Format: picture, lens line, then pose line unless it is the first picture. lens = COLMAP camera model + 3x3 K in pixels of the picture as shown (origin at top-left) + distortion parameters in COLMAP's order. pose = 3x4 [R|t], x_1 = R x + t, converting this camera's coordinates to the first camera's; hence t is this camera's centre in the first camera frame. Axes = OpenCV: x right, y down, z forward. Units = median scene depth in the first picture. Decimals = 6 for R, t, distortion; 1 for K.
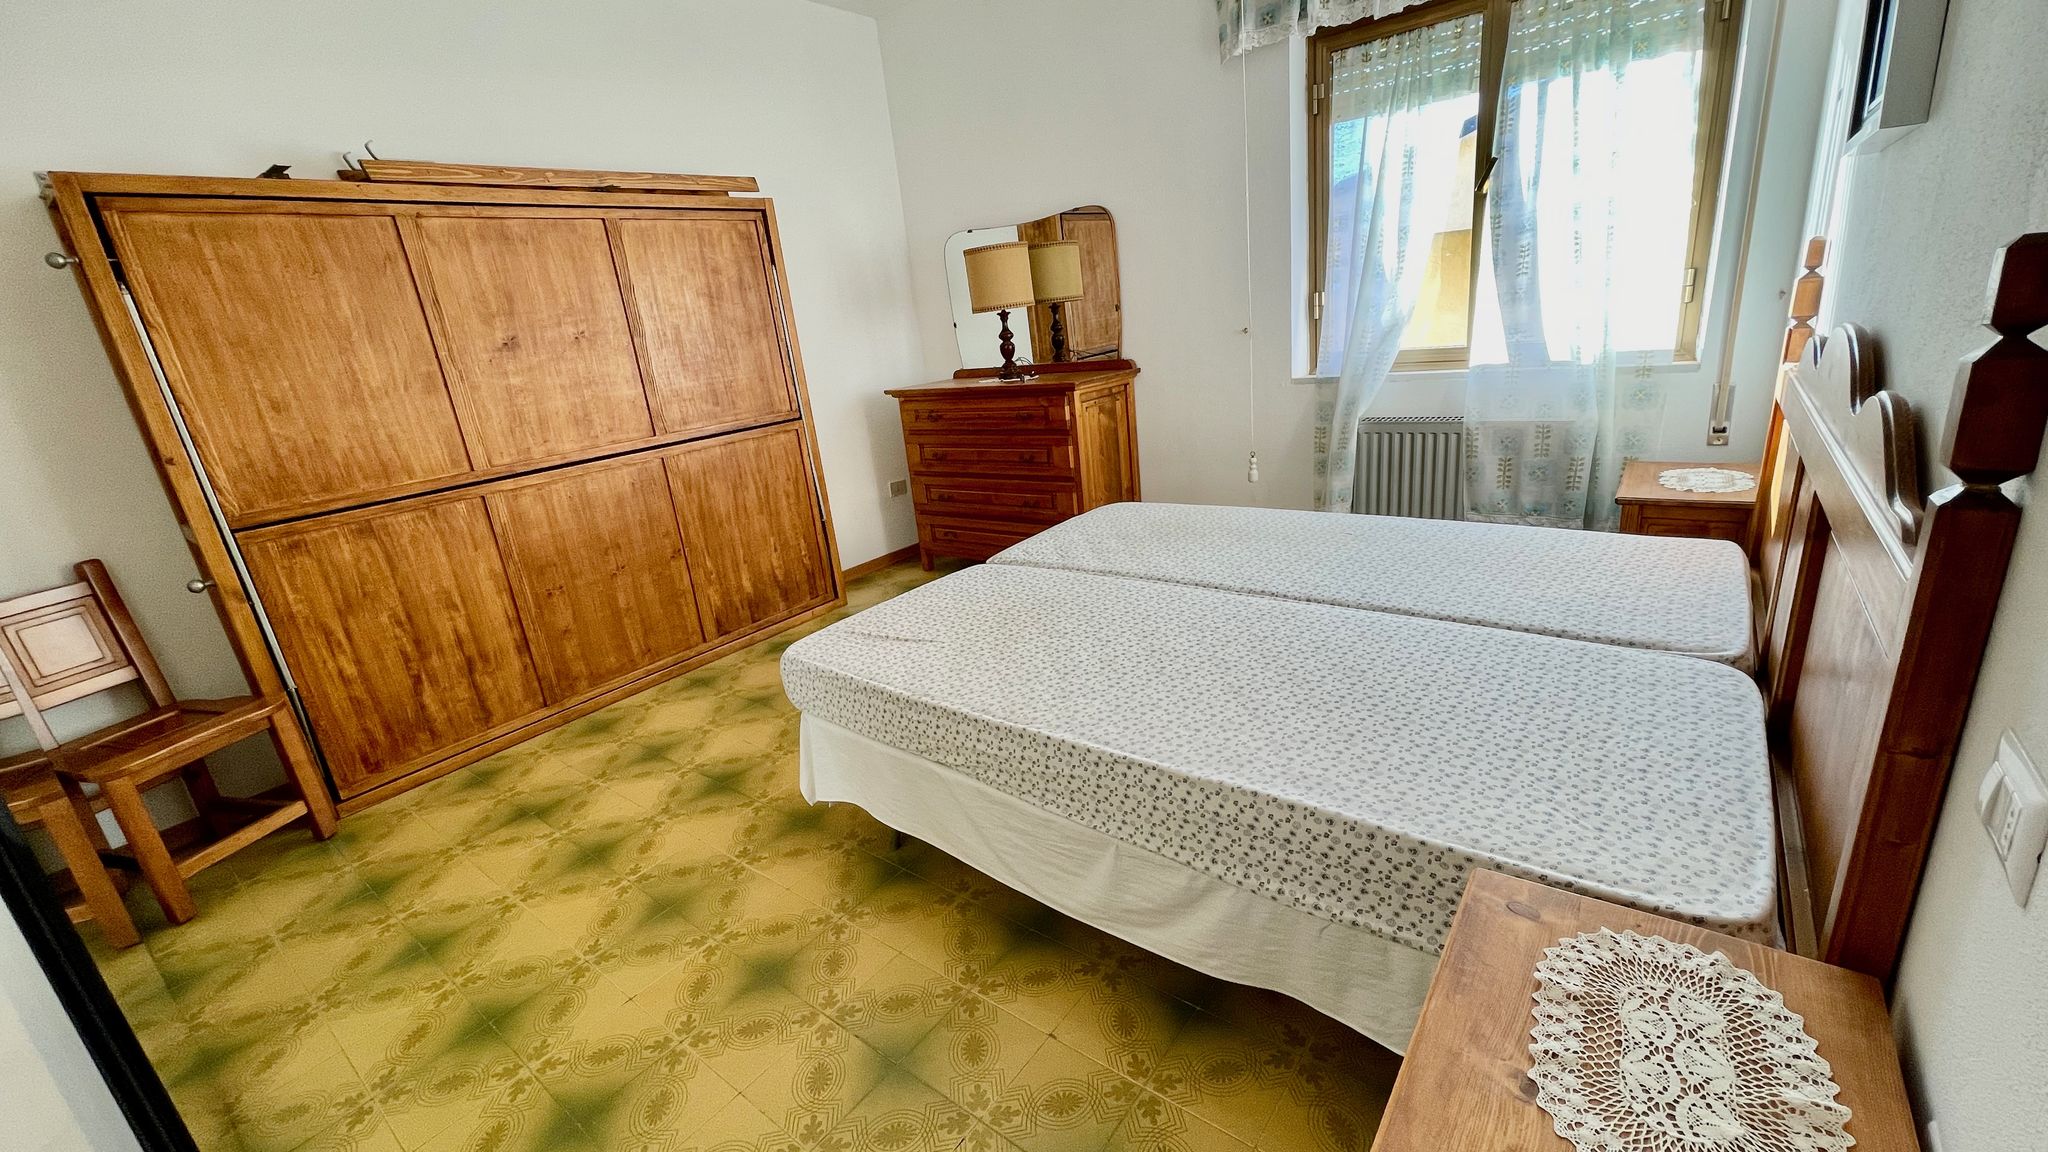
lens RADIAL K [[821.5, 0, 1032.5], [0, 821.5, 573.2], [0, 0, 1]] dist [-0.002469, -0.001177]
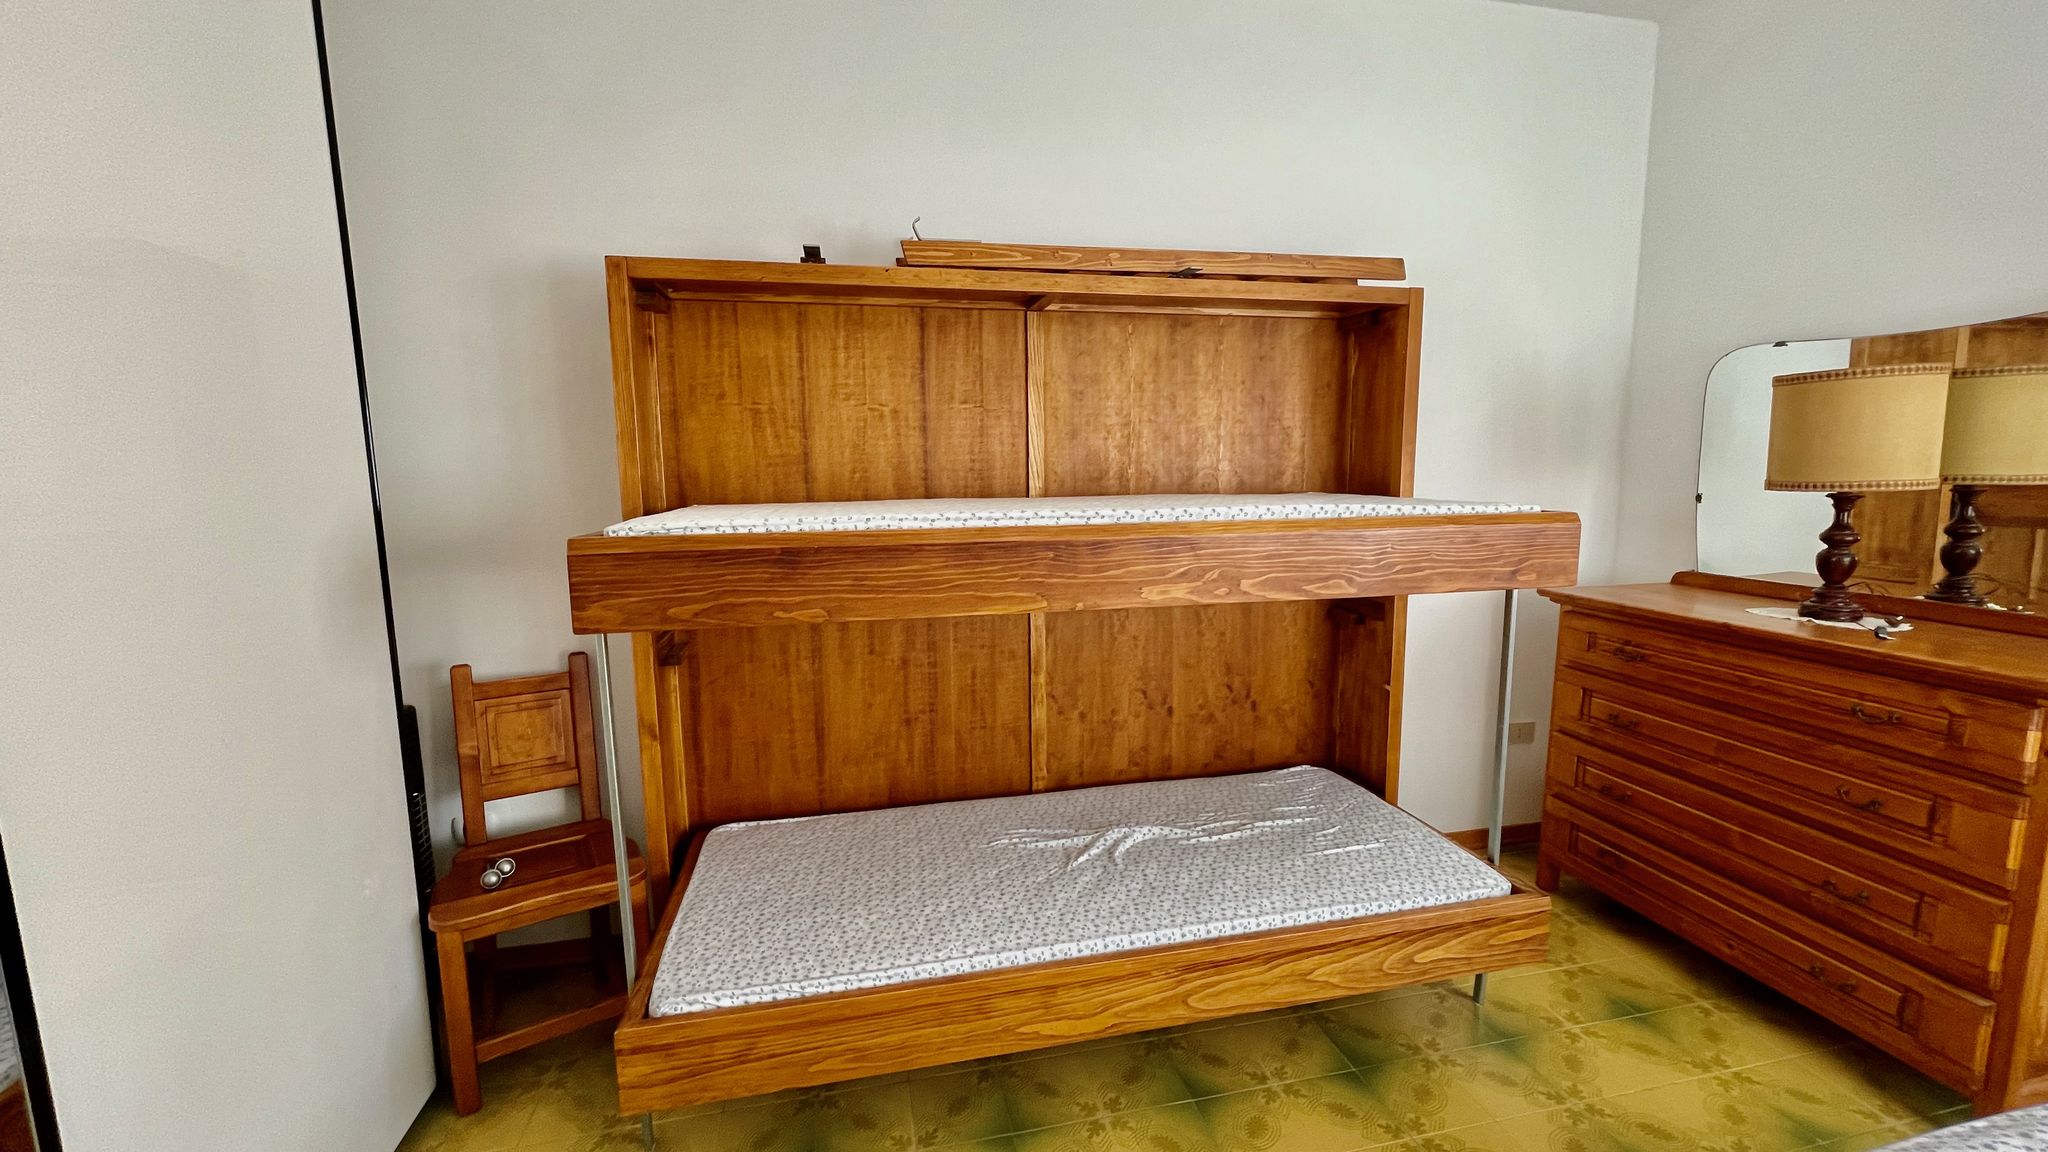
lens RADIAL K [[821.5, 0, 1032.5], [0, 821.5, 573.2], [0, 0, 1]] dist [-0.002469, -0.001177]
pose [[0.769468, 0.180735, -0.612579, -0.104431], [-0.259909, 0.964726, -0.041843, -0.117891], [0.583409, 0.191411, 0.789301, 0.313101]]
